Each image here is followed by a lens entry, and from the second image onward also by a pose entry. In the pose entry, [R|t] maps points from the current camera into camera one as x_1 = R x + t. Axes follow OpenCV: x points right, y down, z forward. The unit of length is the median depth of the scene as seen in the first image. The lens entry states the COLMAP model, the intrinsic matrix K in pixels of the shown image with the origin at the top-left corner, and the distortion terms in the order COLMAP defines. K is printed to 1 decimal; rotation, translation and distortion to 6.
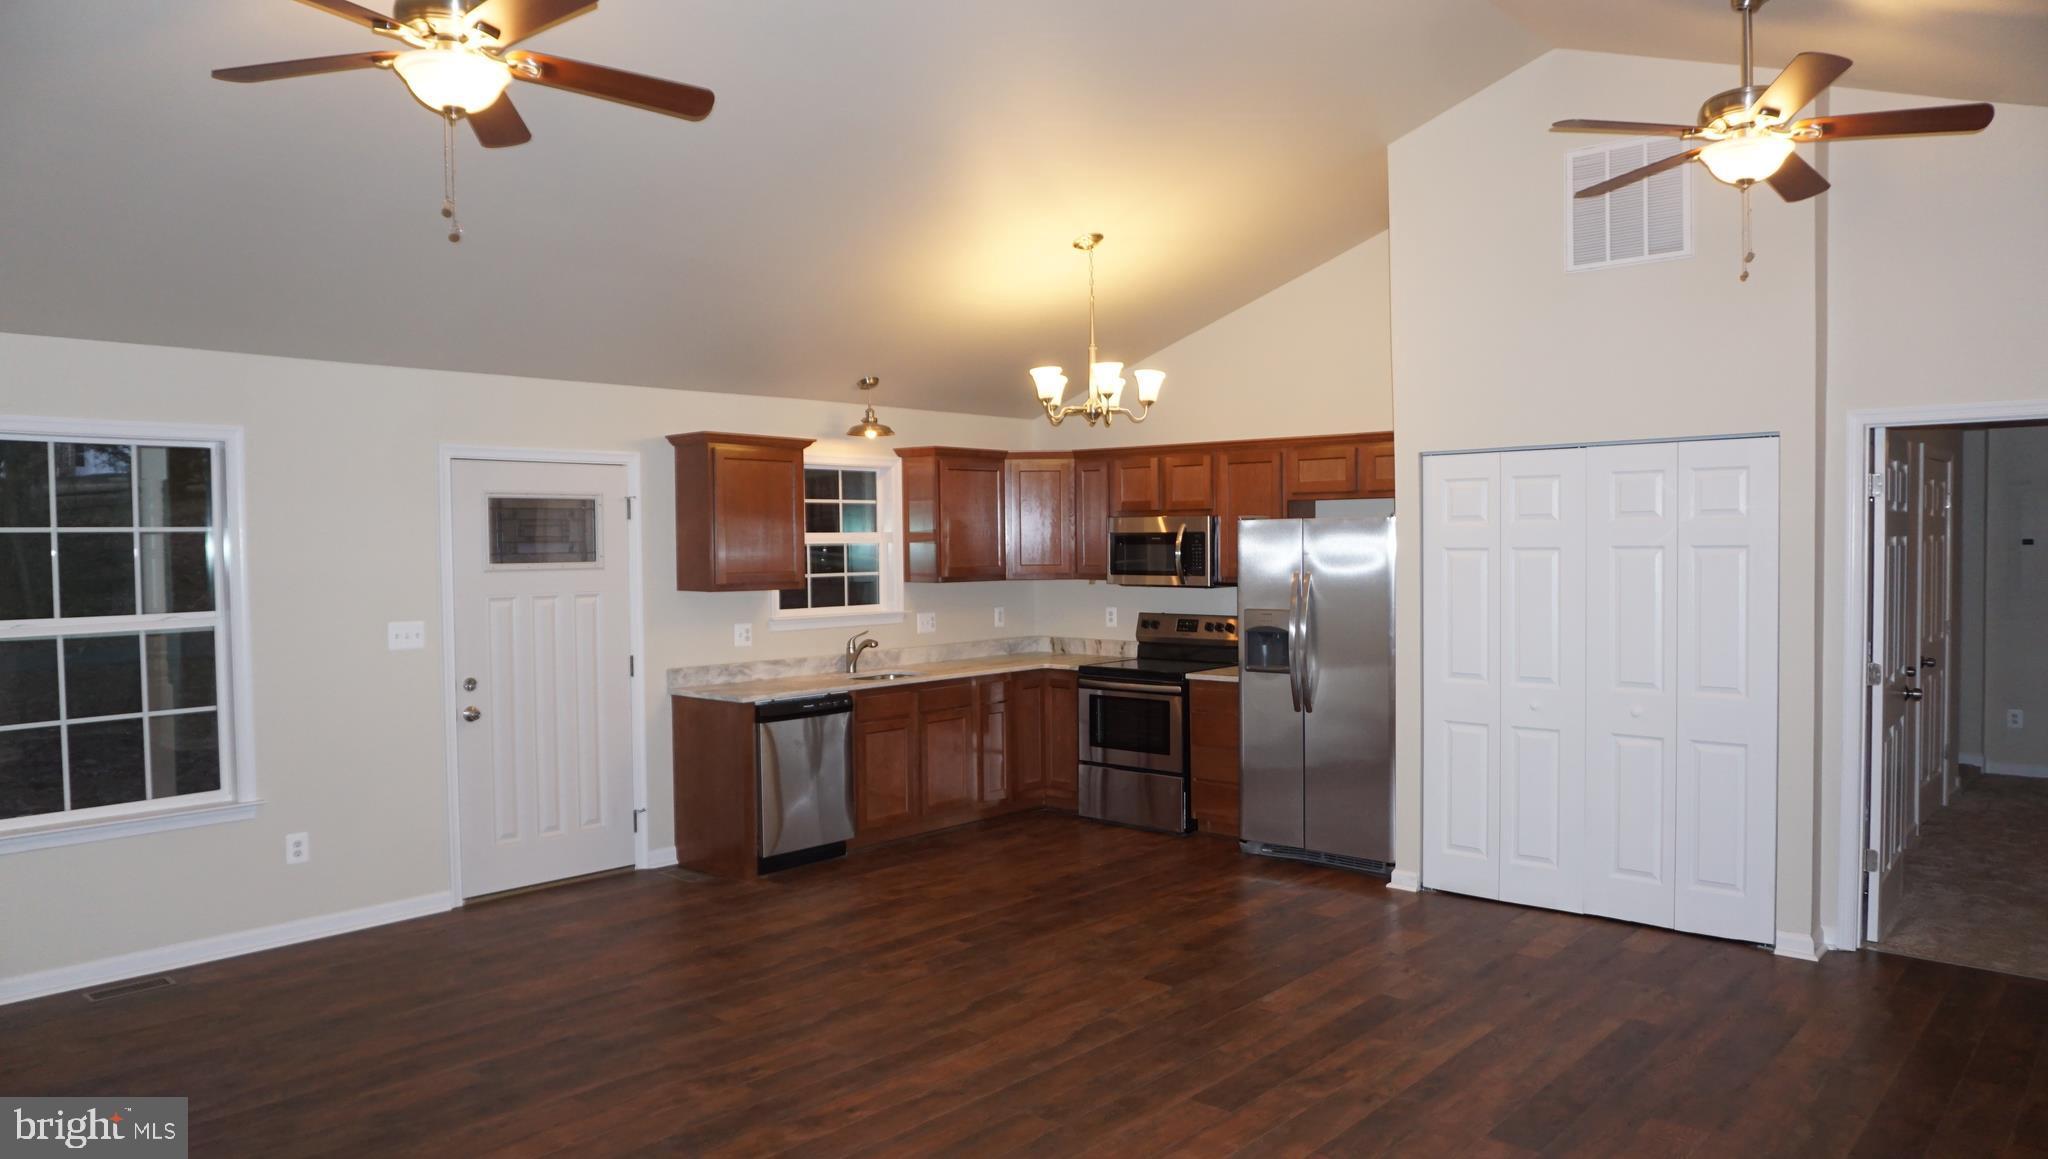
lens RADIAL K [[1369.3, 0, 1017.7], [0, 1369.3, 588.3], [0, 0, 1]] dist [-0.046725, 0.018394]
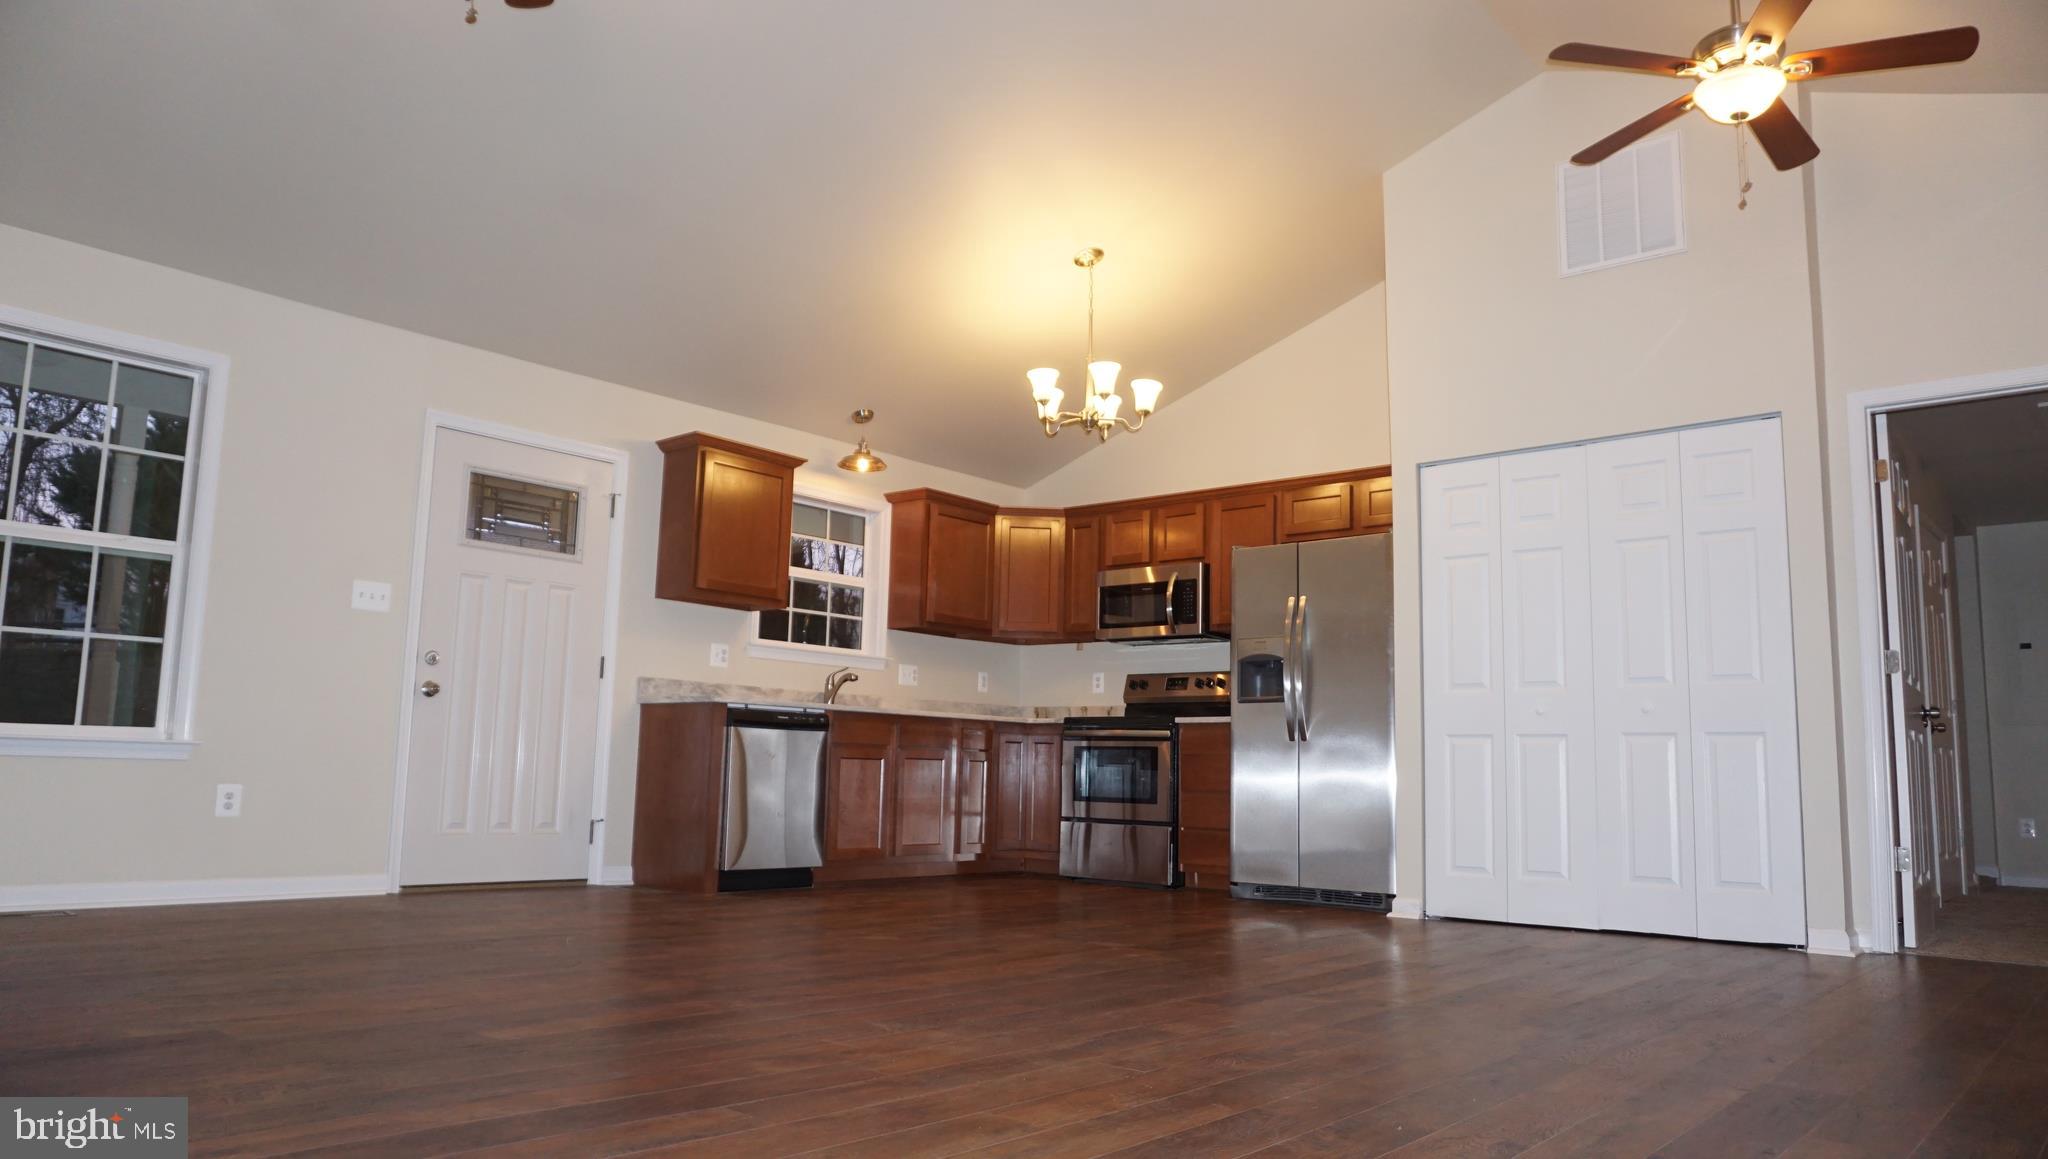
lens RADIAL K [[1372.5, 0, 1016.6], [0, 1372.5, 586.3], [0, 0, 1]] dist [-0.037524, 0.006444]
pose [[0.999181, 0.039085, 0.010503, -0.003370], [-0.036782, 0.985236, -0.167204, 0.158647], [-0.016883, 0.166681, 0.985866, 0.036480]]
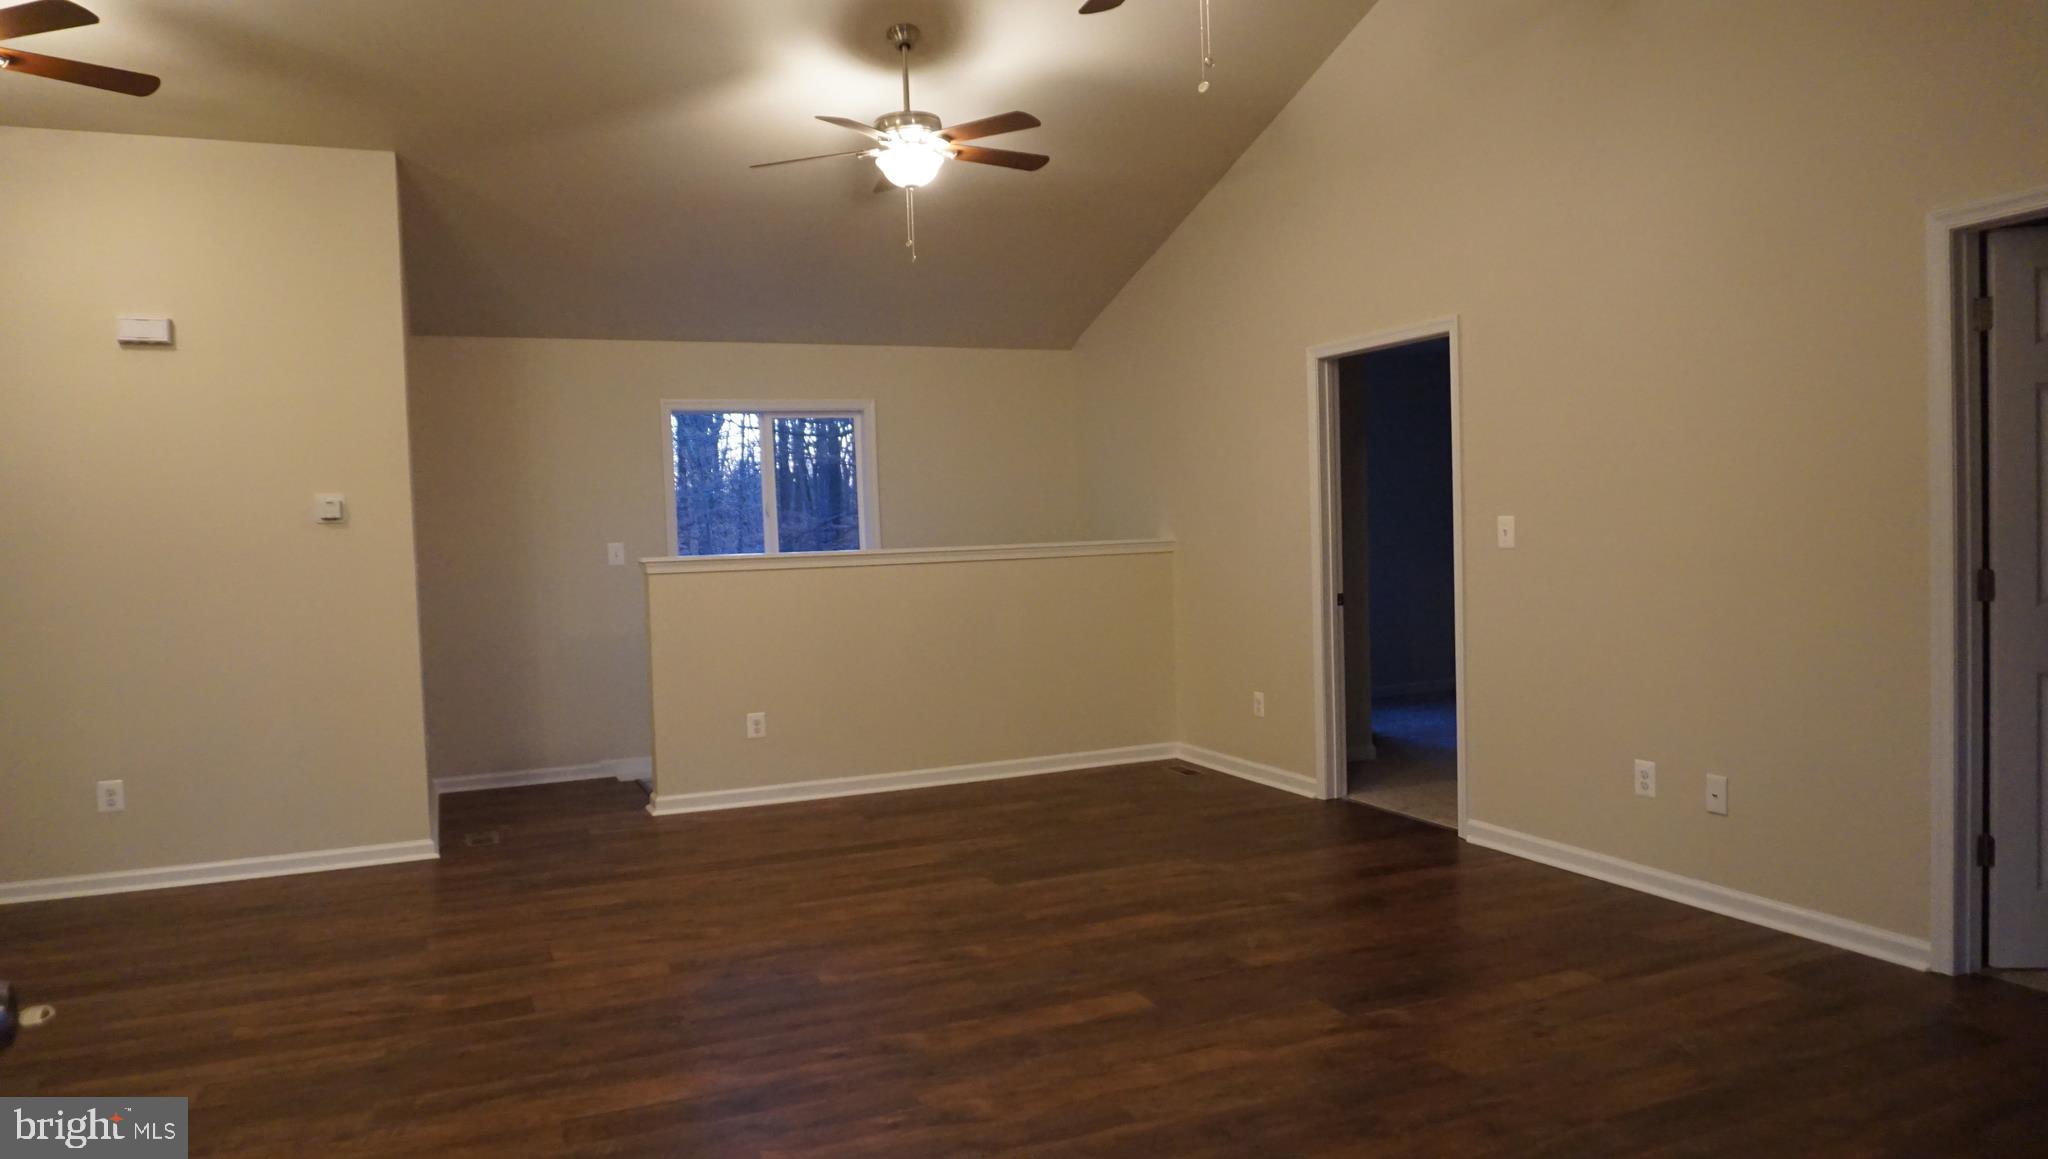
lens RADIAL K [[1369.3, 0, 1017.7], [0, 1369.3, 588.3], [0, 0, 1]] dist [-0.046725, 0.018394]
pose [[-0.904182, 0.023072, 0.426523, -0.368836], [0.057370, 0.996052, 0.067739, 0.017404], [-0.423276, 0.085718, -0.901937, 1.037618]]
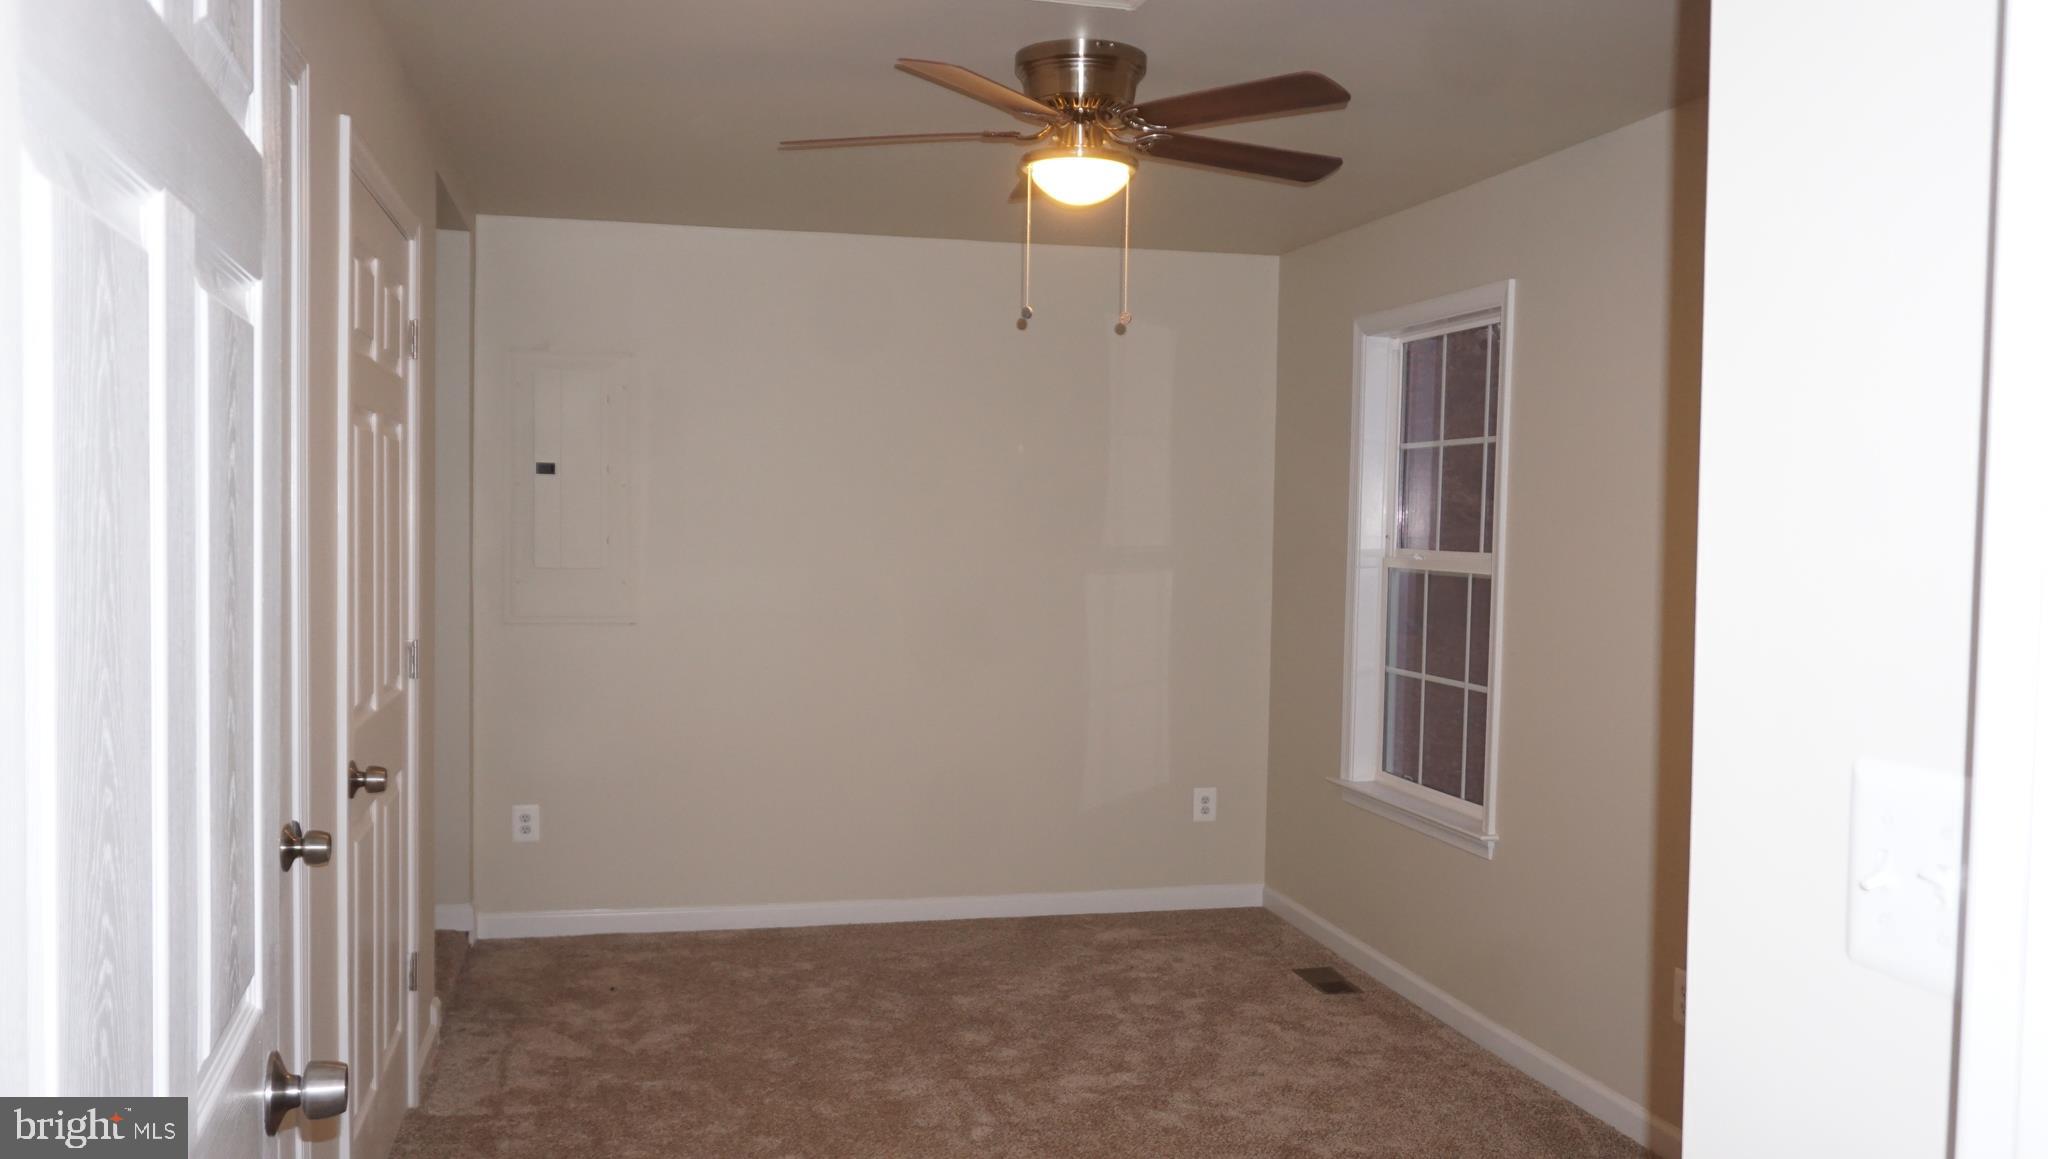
lens RADIAL K [[1606.7, 0, 1024.0], [0, 1606.7, 579.5], [0, 0, 1]] dist [-0.002953, -0.001101]
pose [[0.551248, -0.012415, 0.834249, 0.489812], [0.005719, 0.999922, 0.011101, -0.000740], [-0.834322, -0.001348, 0.551276, 0.726236]]
